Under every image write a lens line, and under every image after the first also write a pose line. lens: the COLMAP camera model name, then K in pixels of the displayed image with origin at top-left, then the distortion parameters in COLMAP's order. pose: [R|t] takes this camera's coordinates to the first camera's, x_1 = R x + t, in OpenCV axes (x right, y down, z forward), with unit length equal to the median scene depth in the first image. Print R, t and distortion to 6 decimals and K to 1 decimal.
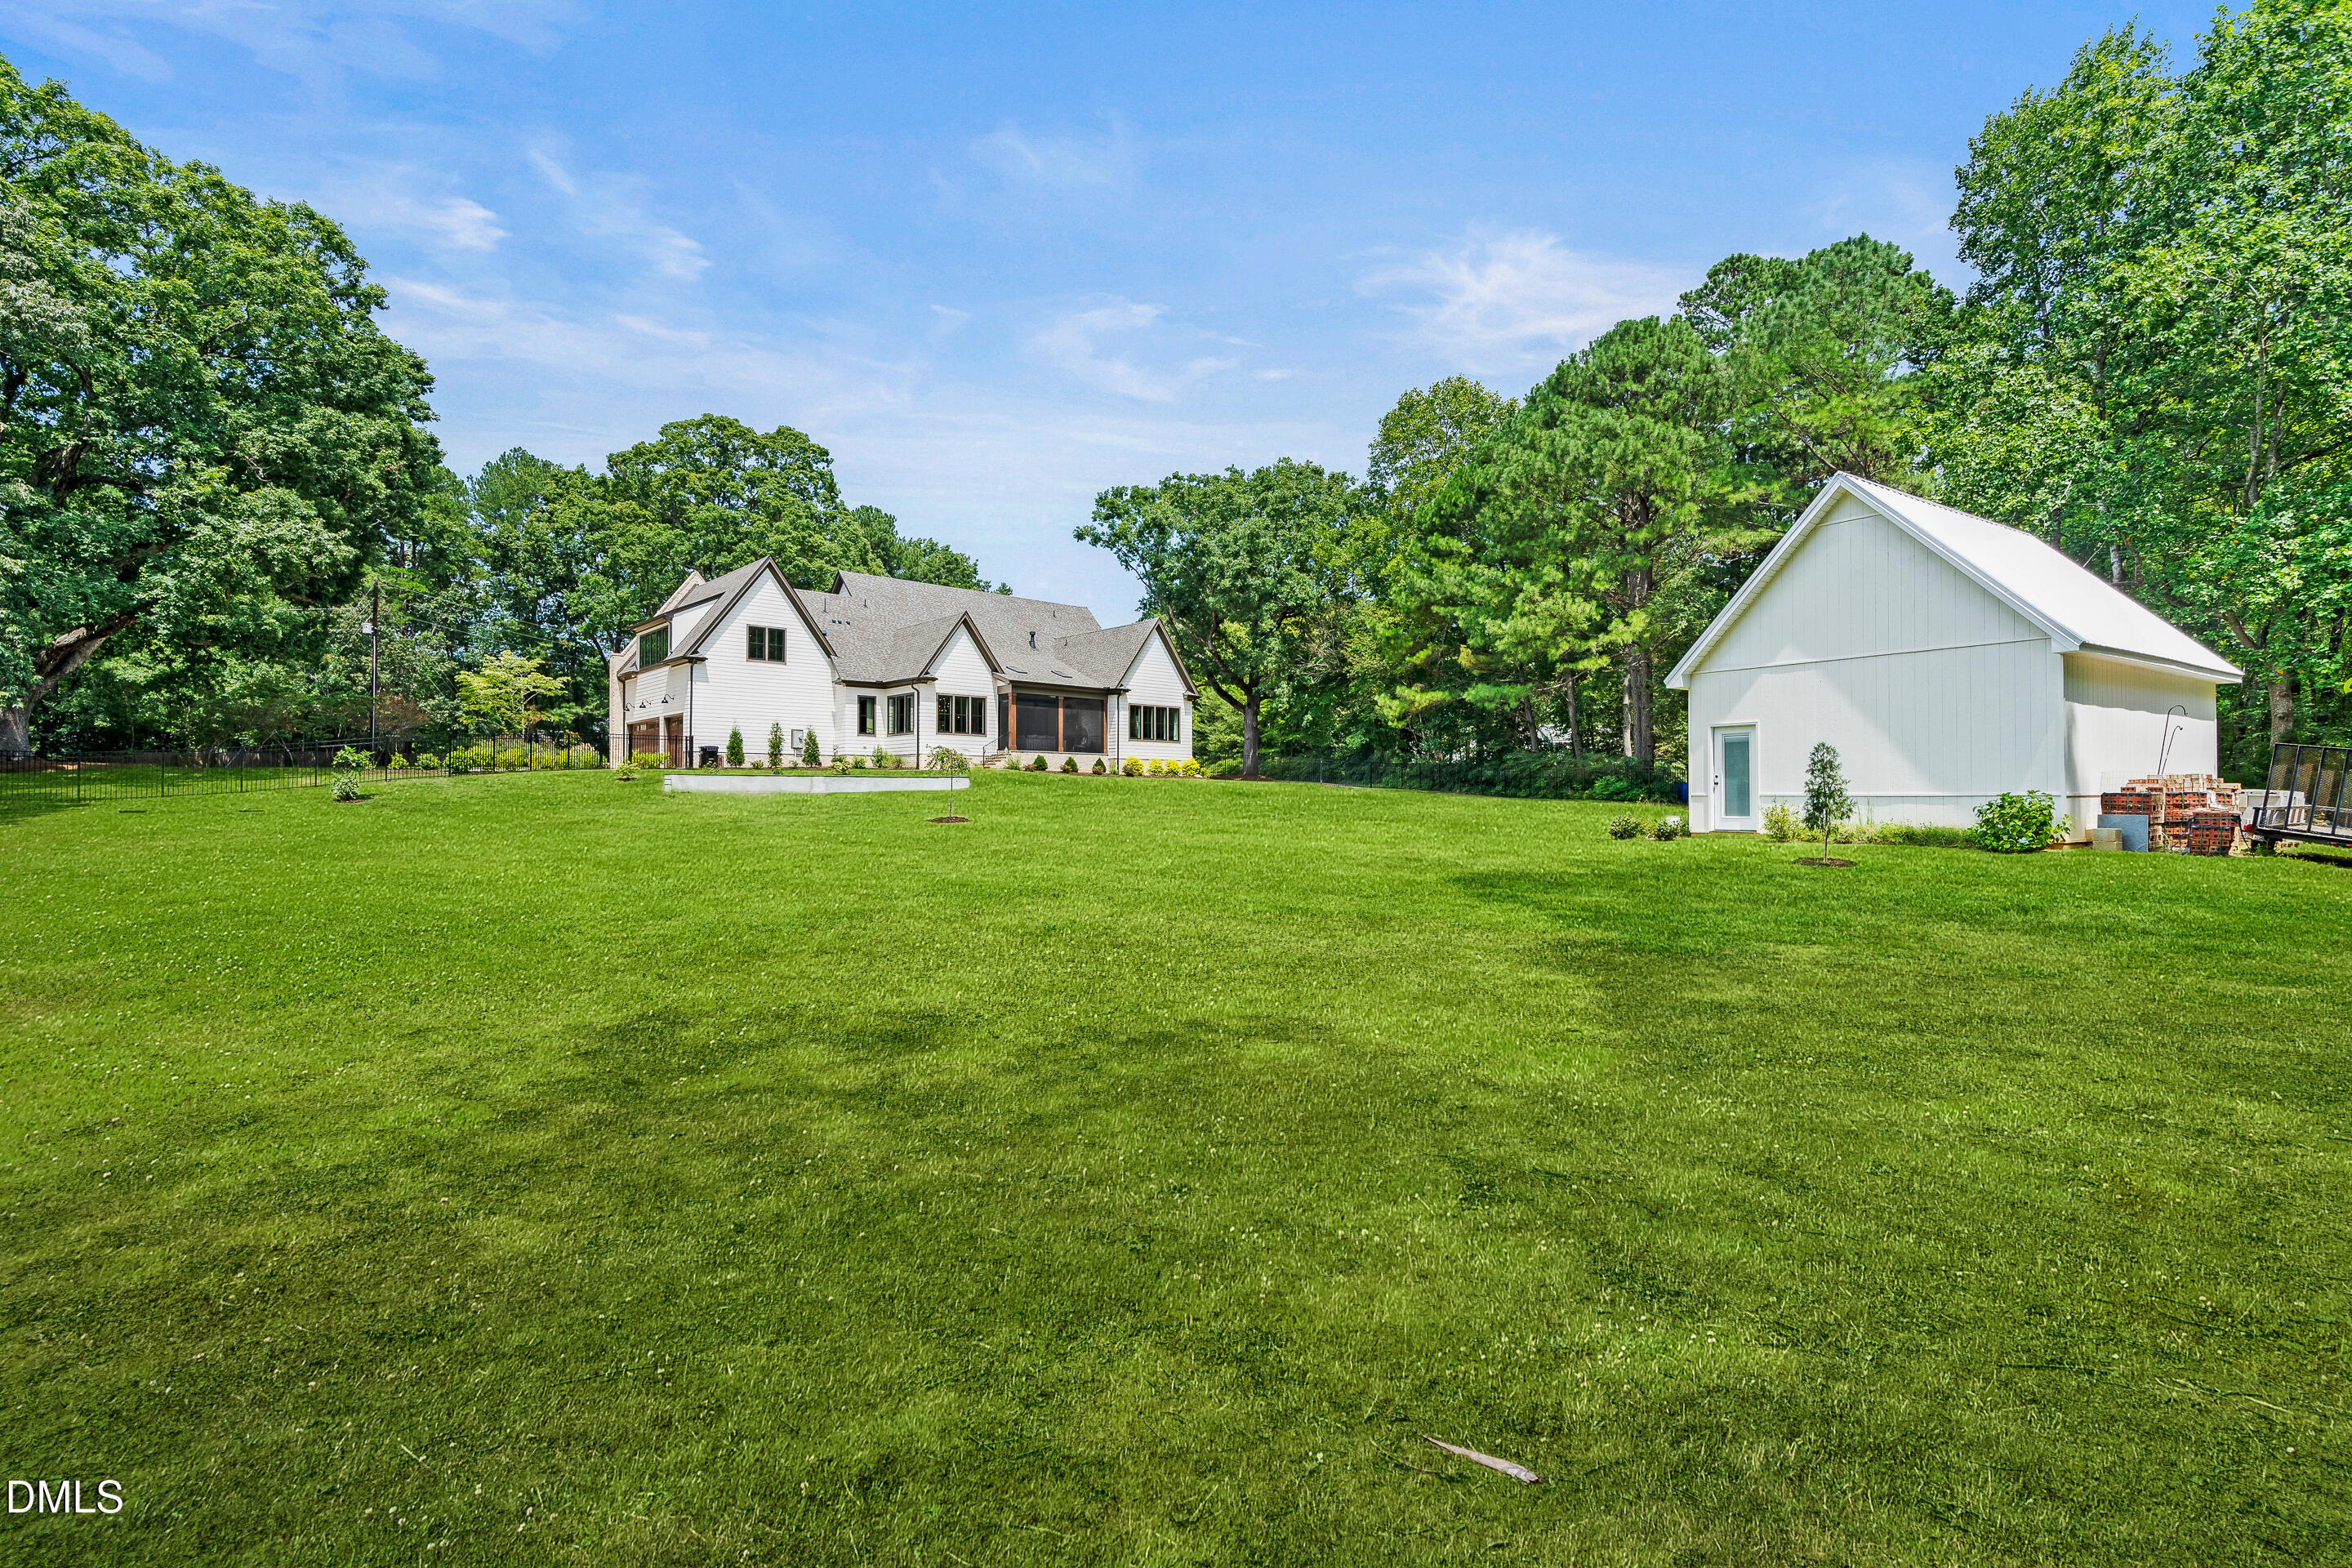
lens RADIAL K [[1082.2, 0, 1193.7], [0, 1082.2, 762.6], [0, 0, 1]] dist [0.000790, 0.000346]
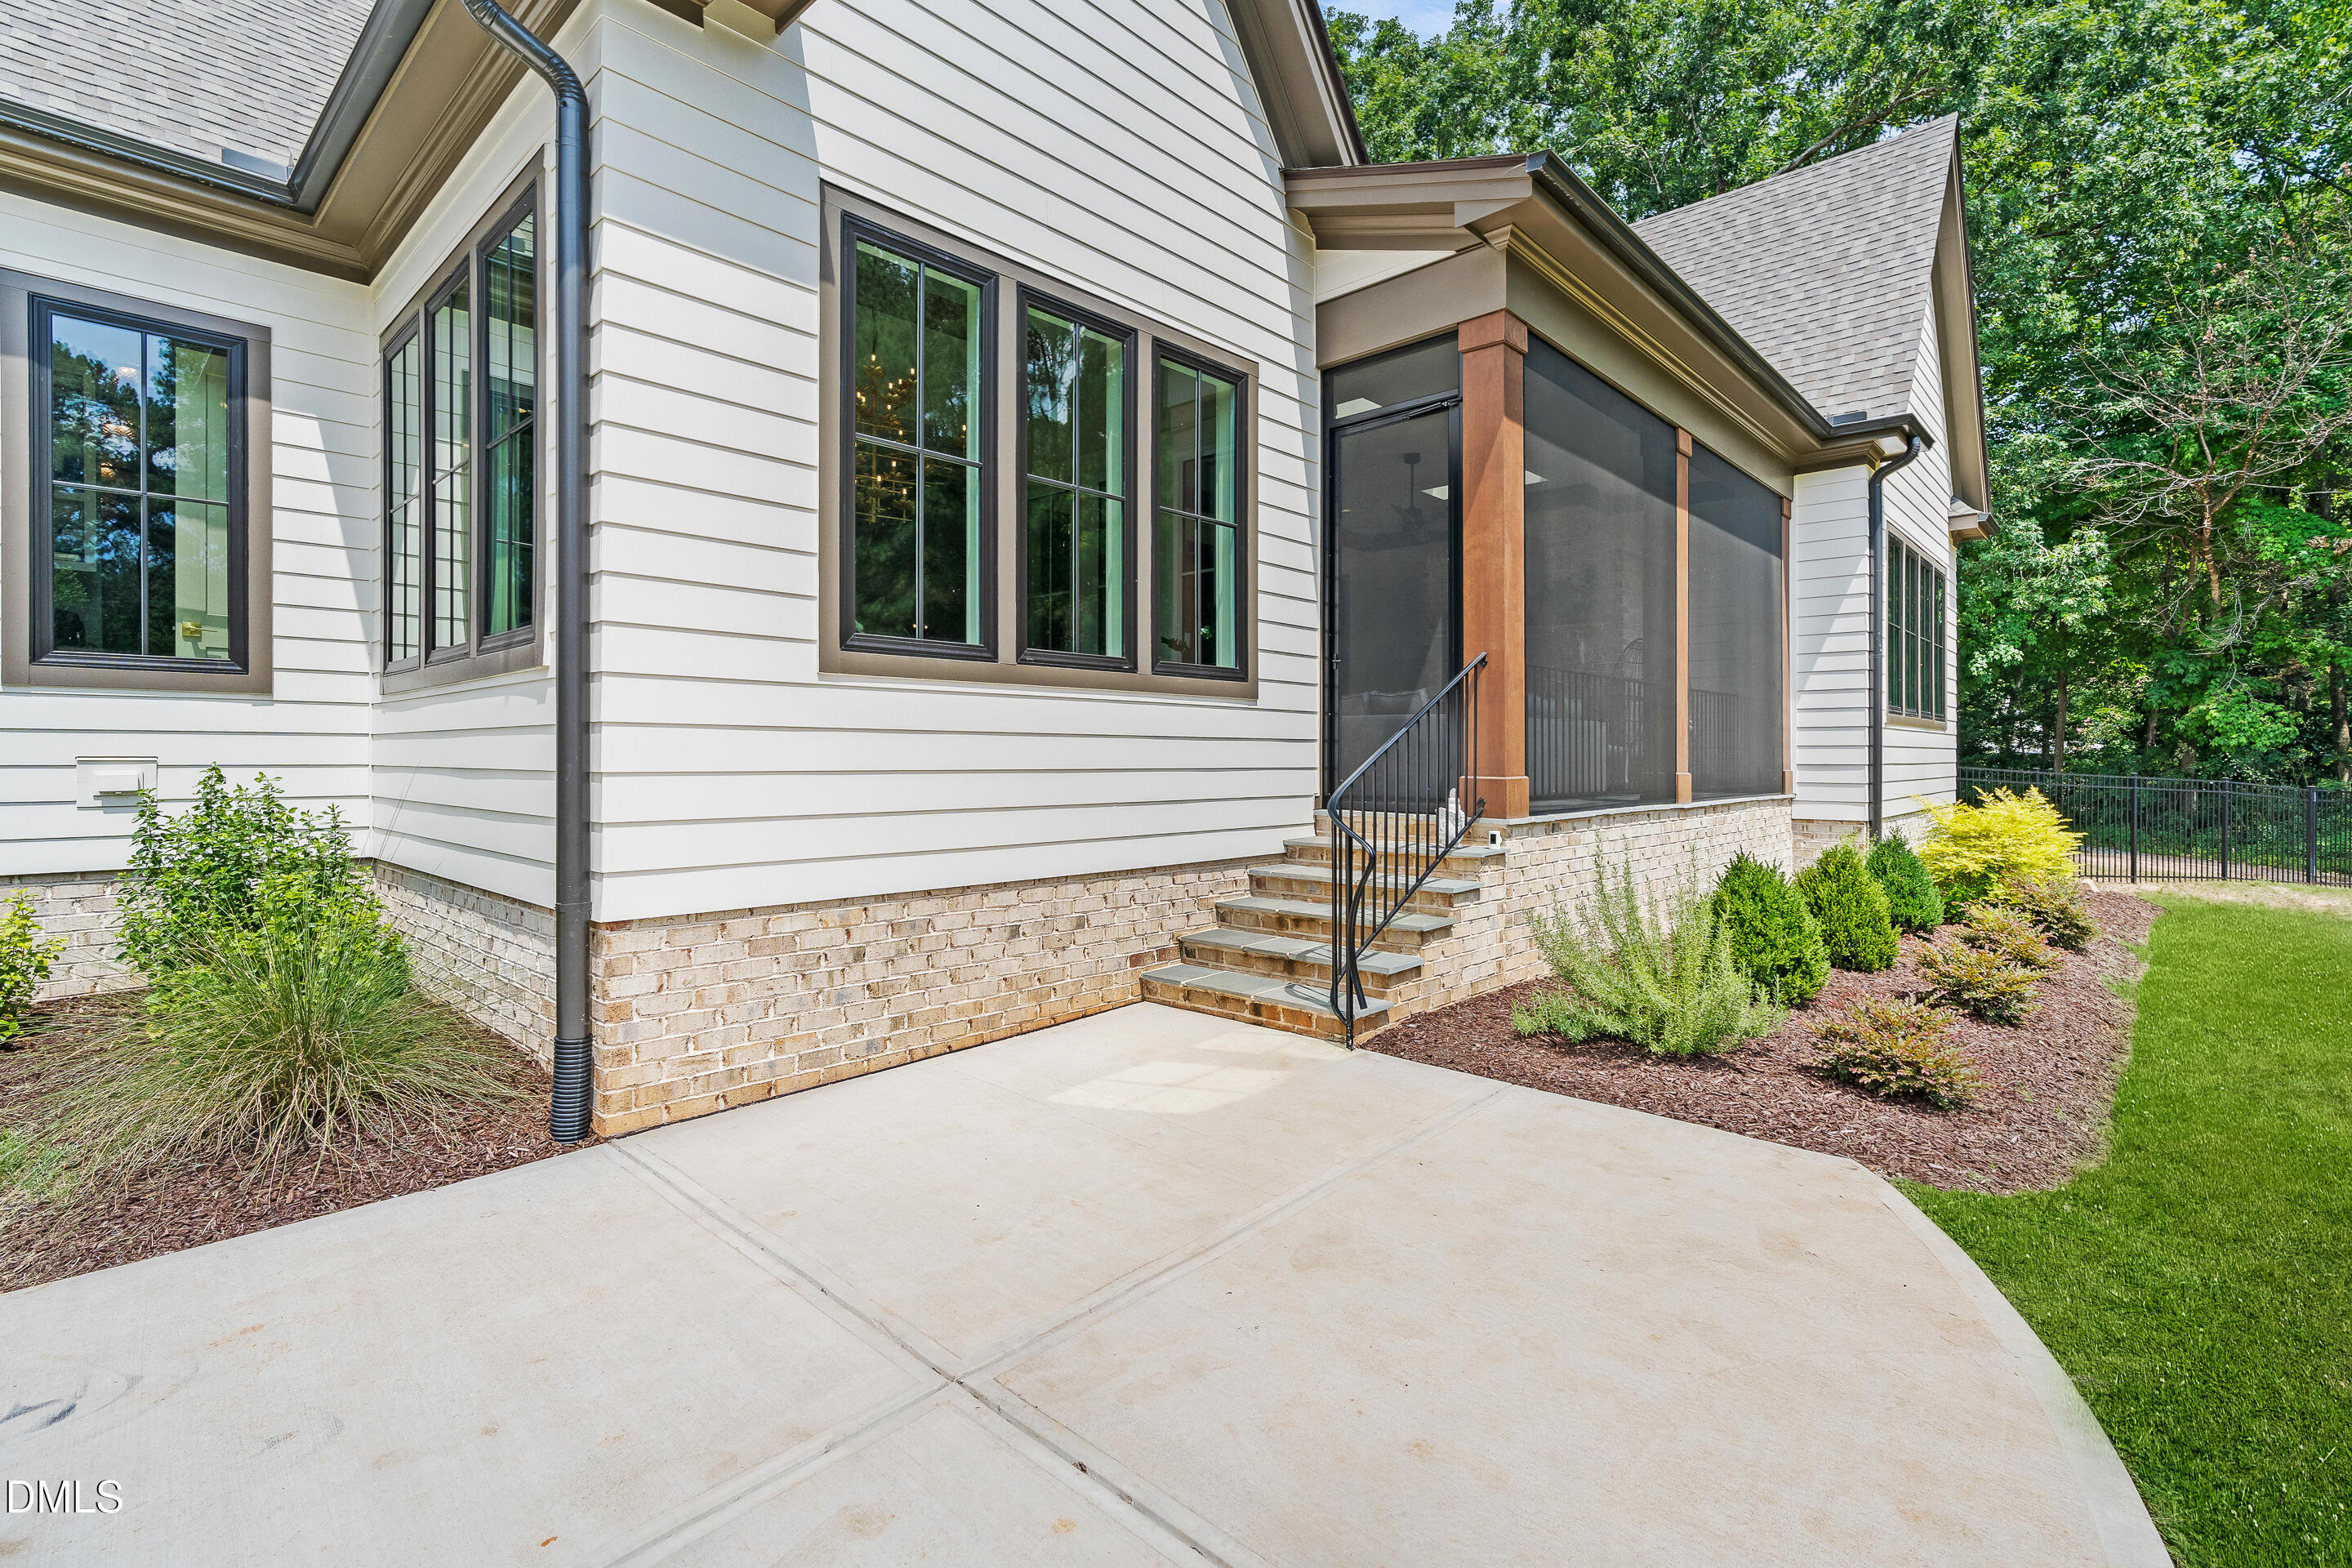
lens RADIAL K [[1082.2, 0, 1193.7], [0, 1082.2, 762.6], [0, 0, 1]] dist [0.000790, 0.000346]
pose [[0.996483, 0.000328, 0.083796, -0.208795], [-0.003087, 0.999457, 0.032793, -0.020878], [-0.083739, -0.032937, 0.995943, 0.883603]]
